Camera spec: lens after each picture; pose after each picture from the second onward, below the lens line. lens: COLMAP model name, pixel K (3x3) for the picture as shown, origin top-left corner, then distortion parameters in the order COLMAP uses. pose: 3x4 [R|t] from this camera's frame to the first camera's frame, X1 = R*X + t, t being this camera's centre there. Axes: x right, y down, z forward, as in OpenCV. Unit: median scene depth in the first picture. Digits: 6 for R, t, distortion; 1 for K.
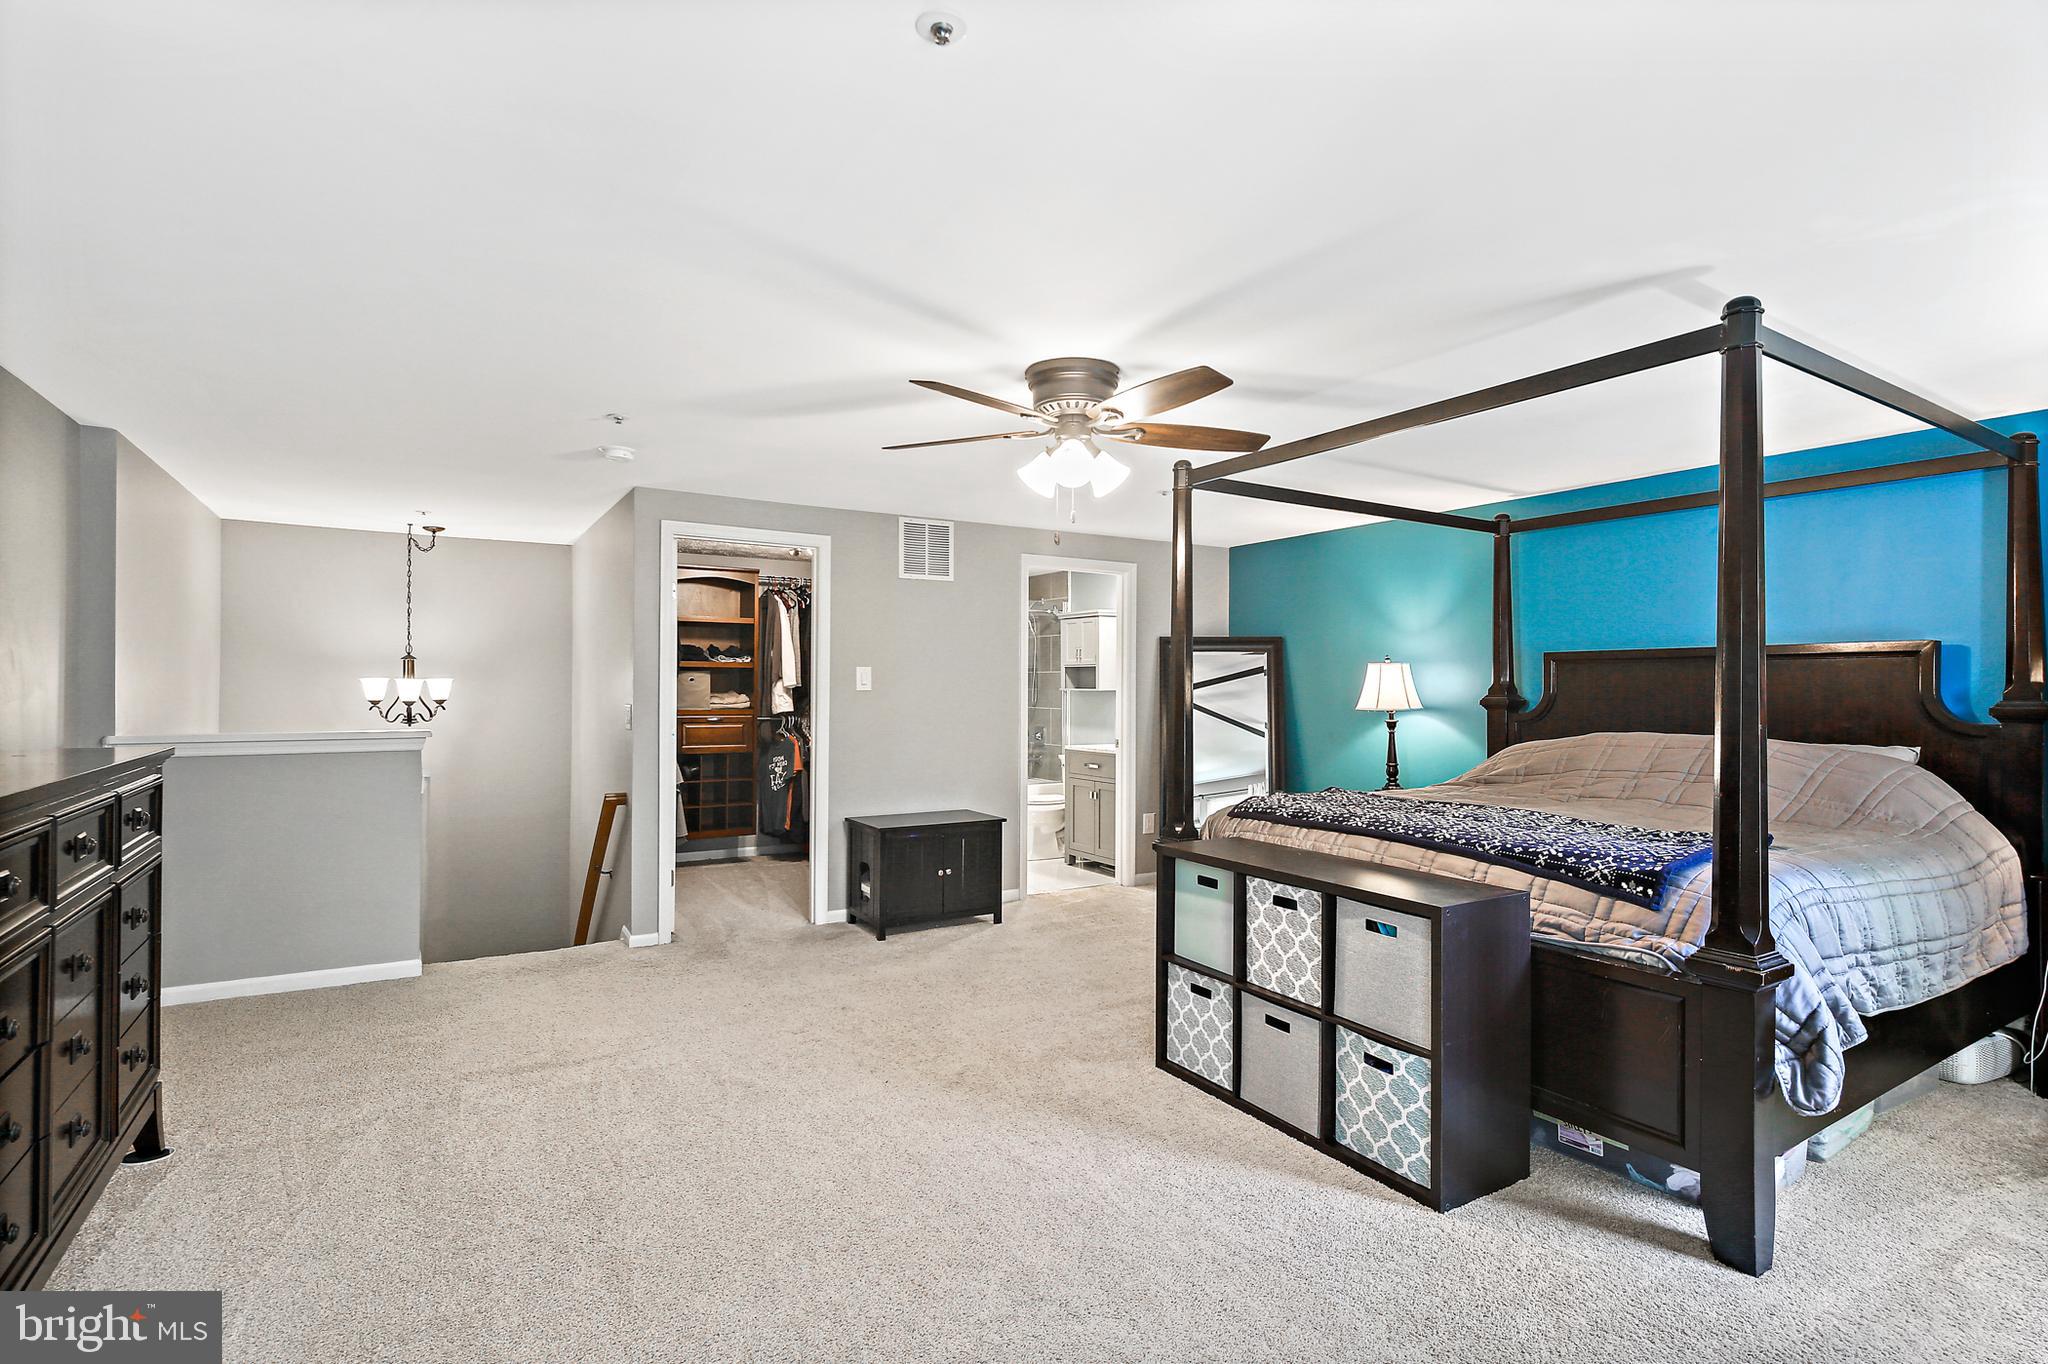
lens RADIAL K [[1003.4, 0, 1022.4], [0, 1003.4, 686.1], [0, 0, 1]] dist [0.007305, -0.005302]
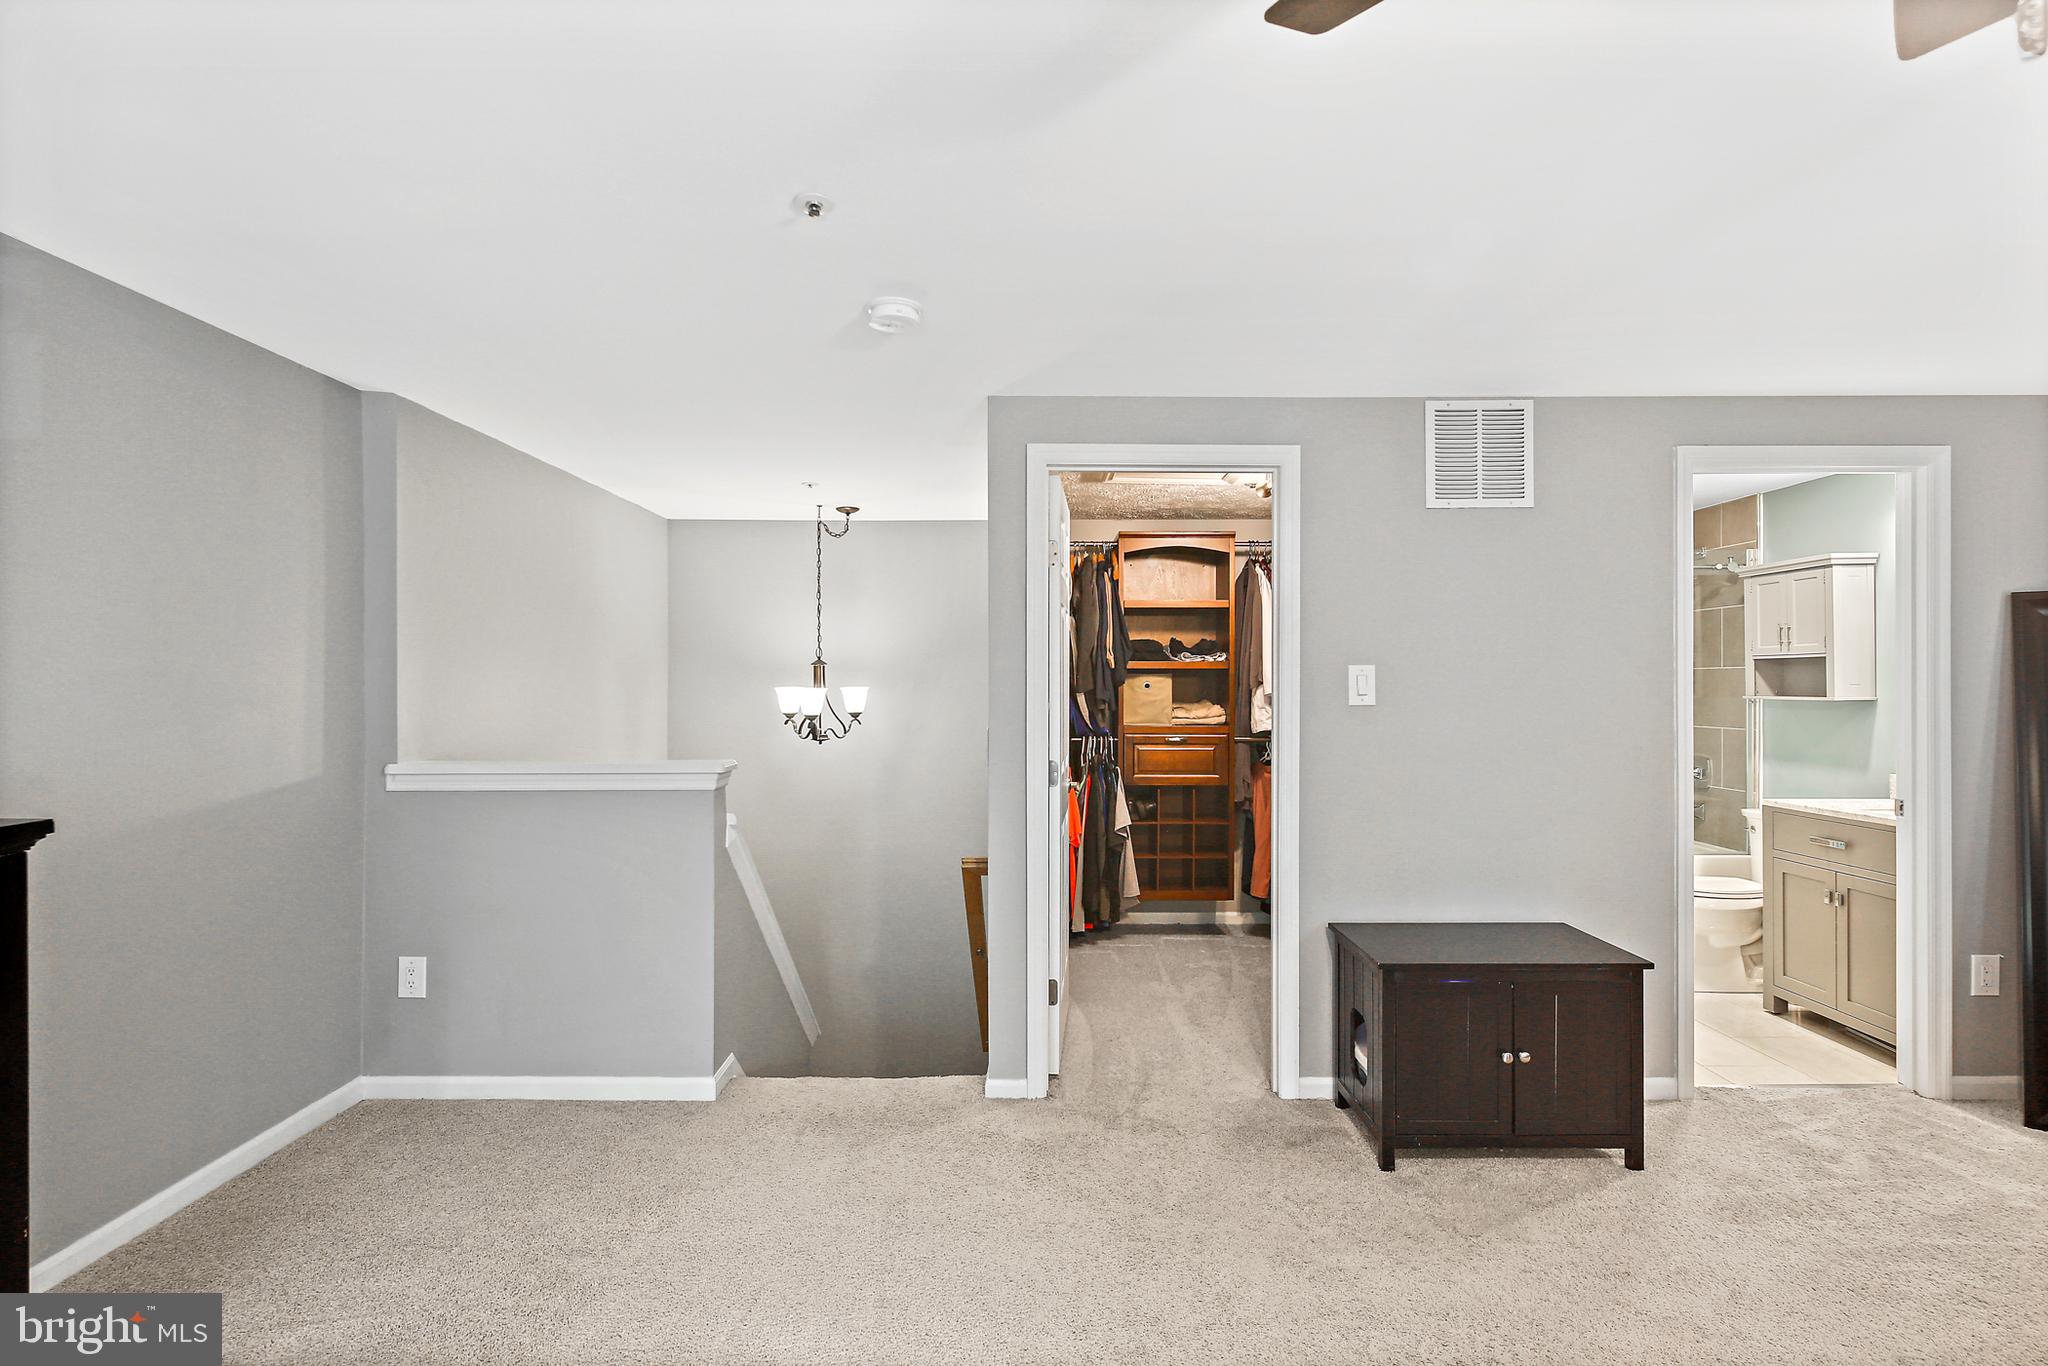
lens RADIAL K [[1003.4, 0, 1026.8], [0, 1003.4, 684.0], [0, 0, 1]] dist [0.007305, -0.005302]
pose [[0.853349, -0.007204, -0.521290, -0.021498], [0.006039, 0.999974, -0.003934, -0.007376], [0.521305, 0.000209, 0.853371, 0.431266]]
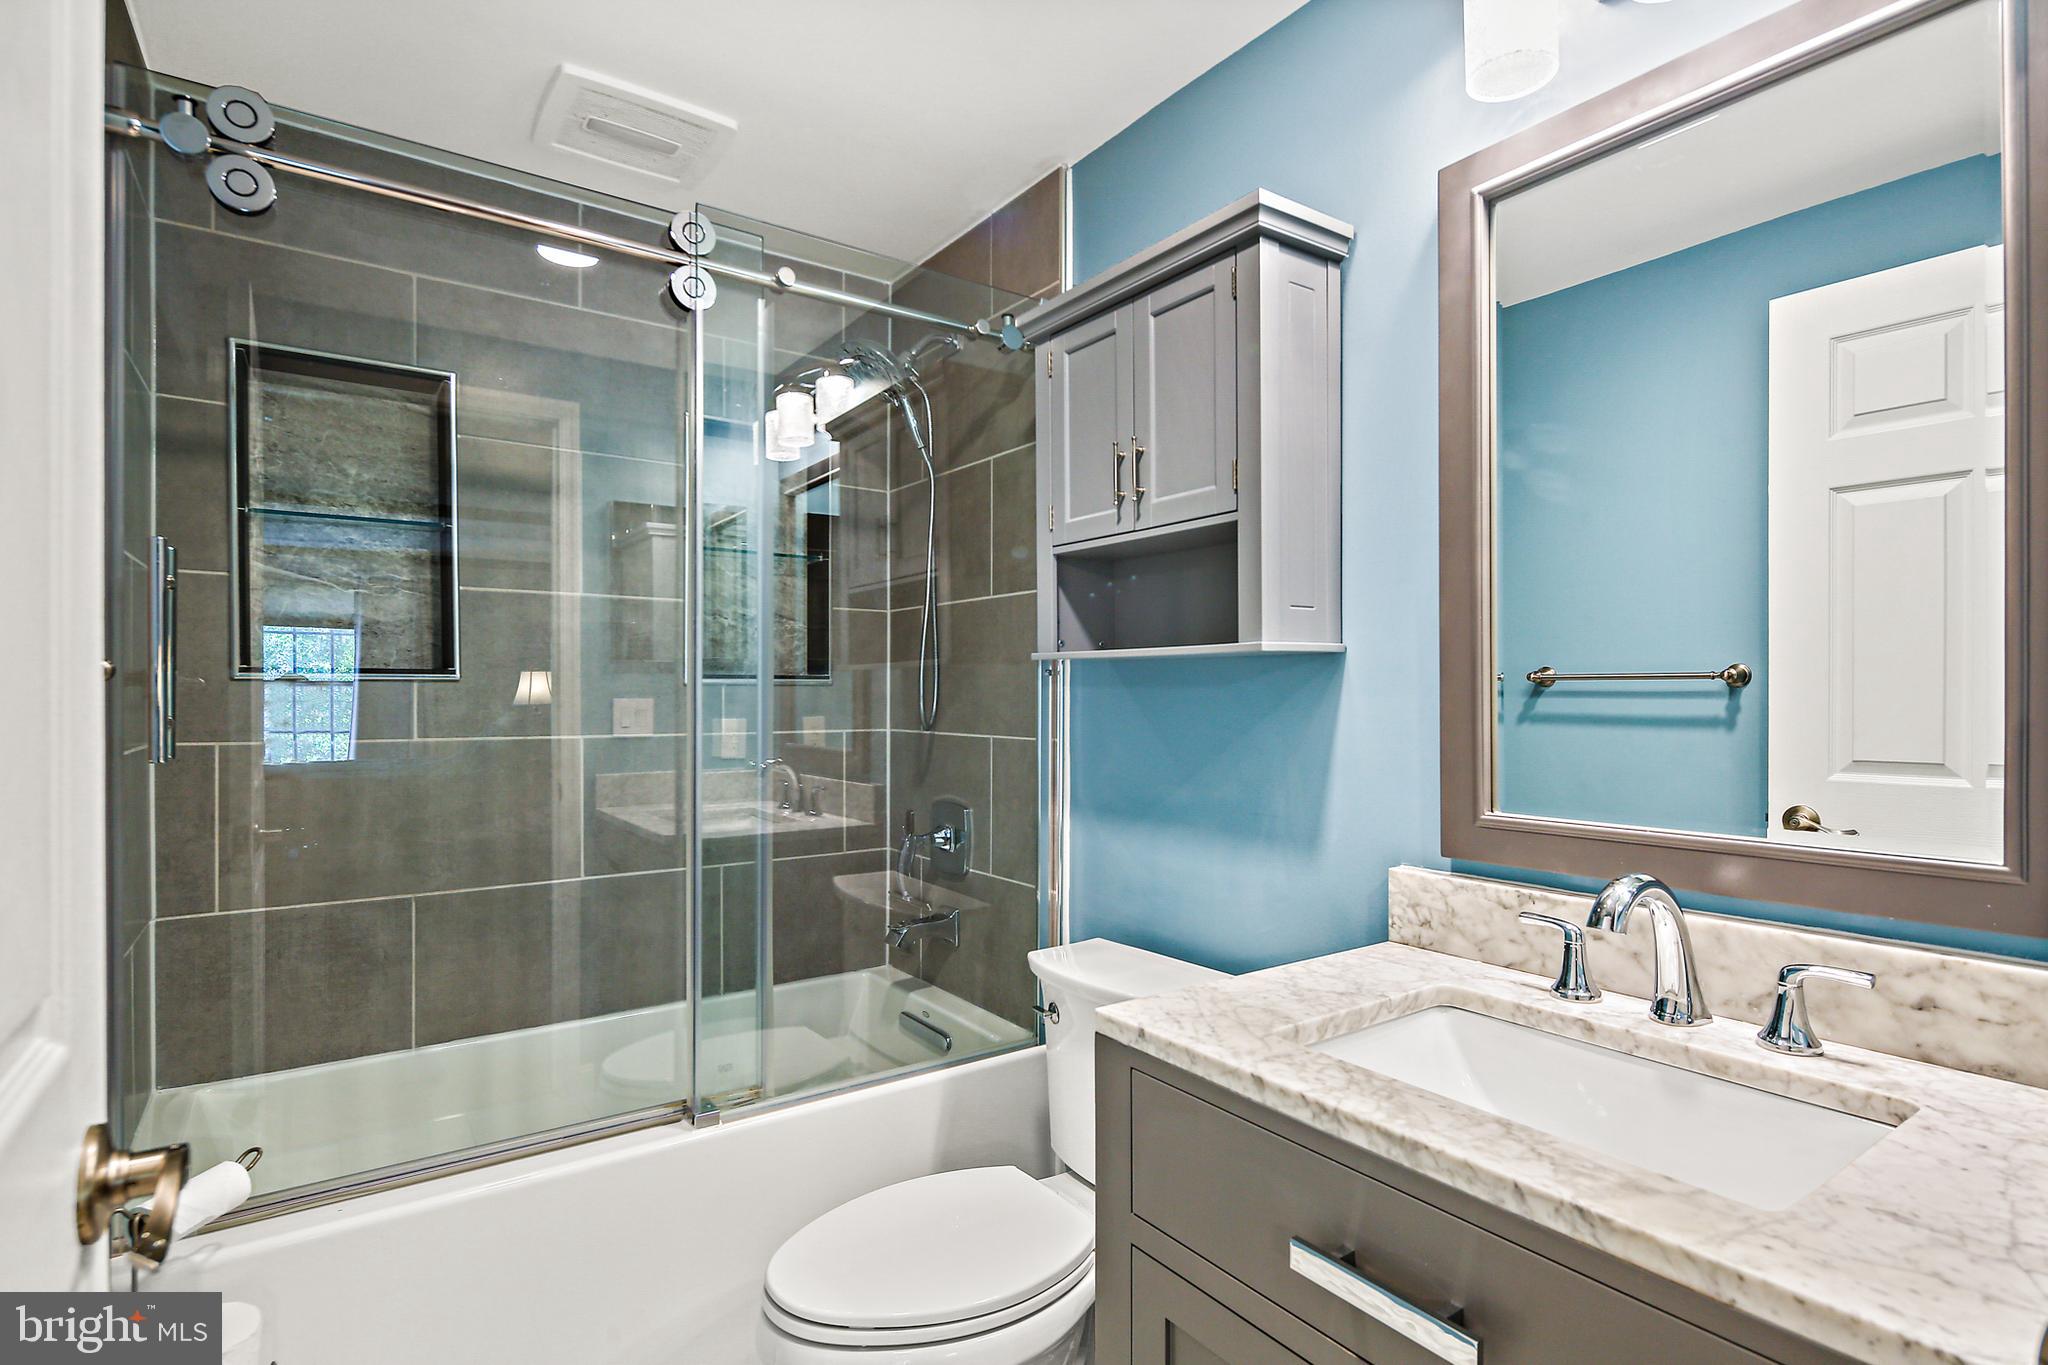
lens RADIAL K [[1003.4, 0, 1034.2], [0, 1003.4, 686.0], [0, 0, 1]] dist [0.007305, -0.005302]
pose [[0.996794, -0.001342, 0.079995, 0.030208], [0.001443, 0.999998, -0.001207, 0.016442], [-0.079993, 0.001319, 0.996795, 1.205296]]
